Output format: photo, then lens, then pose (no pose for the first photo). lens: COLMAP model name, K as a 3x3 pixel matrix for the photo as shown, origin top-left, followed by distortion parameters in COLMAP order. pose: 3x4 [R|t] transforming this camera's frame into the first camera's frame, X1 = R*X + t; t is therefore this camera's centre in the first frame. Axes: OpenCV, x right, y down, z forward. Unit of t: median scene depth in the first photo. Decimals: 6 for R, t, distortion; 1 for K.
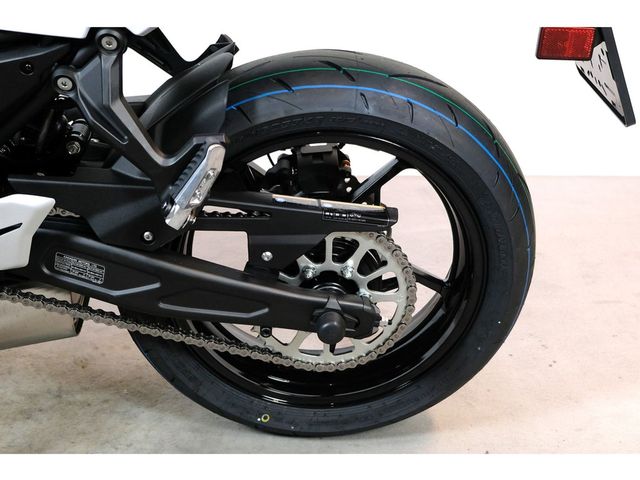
lens RADIAL K [[882.0, 0, 320.2], [0, 882.0, 241.7], [0, 0, 1]] dist [-0.009878, 0.000000]
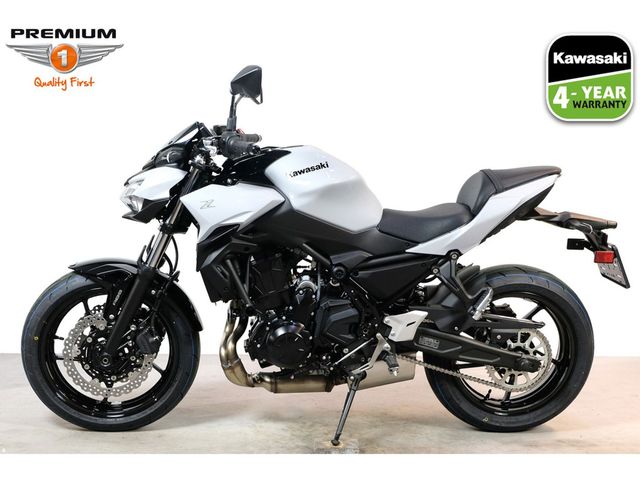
lens RADIAL K [[882.0, 0, 320.8], [0, 882.0, 240.3], [0, 0, 1]] dist [-0.009878, 0.000000]
pose [[0.998599, -0.000376, 0.052918, -0.710447], [0.017435, 0.946478, -0.322298, 0.565357], [-0.049965, 0.322769, 0.945158, -1.518174]]
